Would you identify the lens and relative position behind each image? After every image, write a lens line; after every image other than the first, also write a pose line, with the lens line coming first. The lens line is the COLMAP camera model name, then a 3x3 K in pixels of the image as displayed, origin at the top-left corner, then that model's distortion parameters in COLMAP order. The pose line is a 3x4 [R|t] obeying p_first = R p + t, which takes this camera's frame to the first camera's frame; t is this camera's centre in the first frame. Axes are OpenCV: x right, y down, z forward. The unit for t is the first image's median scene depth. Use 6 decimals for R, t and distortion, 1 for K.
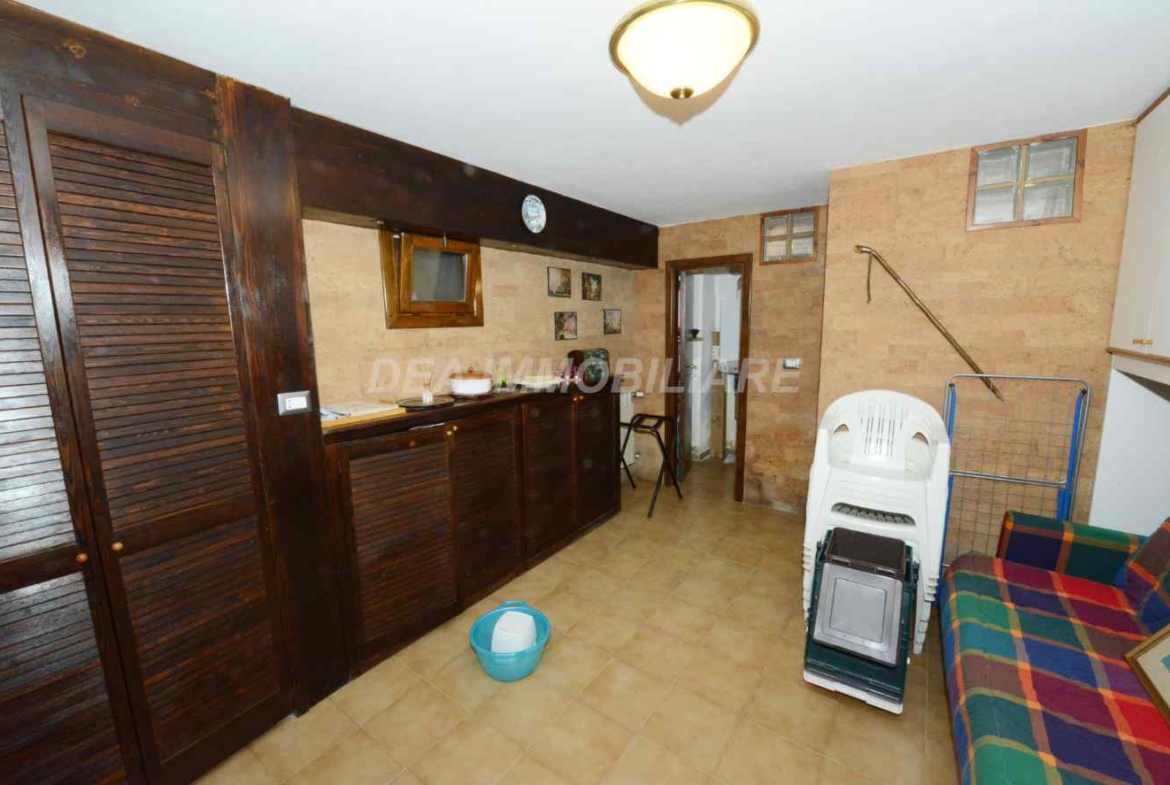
lens RADIAL K [[468.5, 0, 581.0], [0, 468.5, 392.1], [0, 0, 1]] dist [-0.016139, -0.002037]
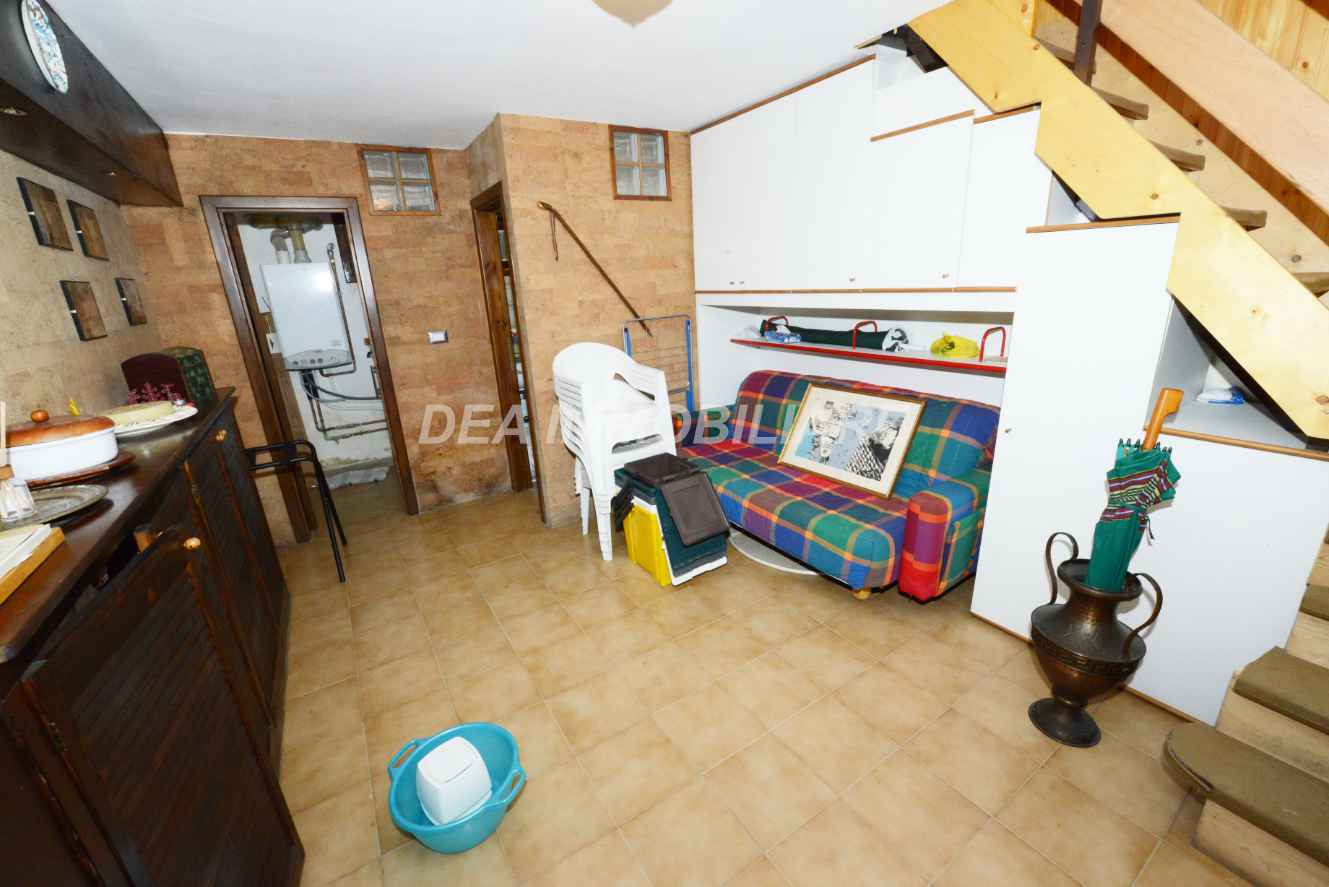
lens RADIAL K [[532.2, 0, 662.7], [0, 532.2, 444.2], [0, 0, 1]] dist [-0.016139, -0.002037]
pose [[0.363255, -0.283044, 0.887656, -0.499181], [0.185102, 0.955670, 0.228982, -0.029580], [-0.913117, 0.081128, 0.399544, 0.365898]]
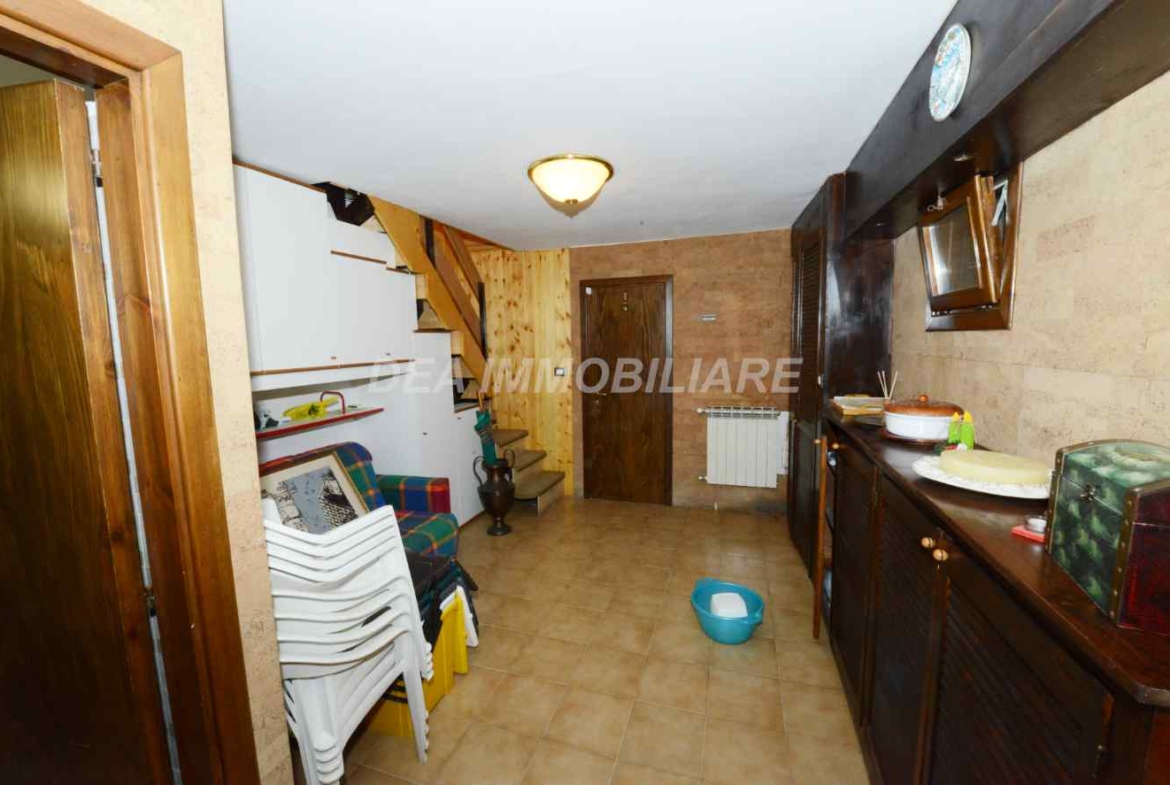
lens RADIAL K [[468.5, 0, 585.1], [0, 468.5, 391.7], [0, 0, 1]] dist [-0.016139, -0.002037]
pose [[-0.948079, 0.065216, -0.311276, 0.439633], [-0.015915, 0.967794, 0.251239, -0.233840], [0.317636, 0.243148, -0.916508, 1.601070]]
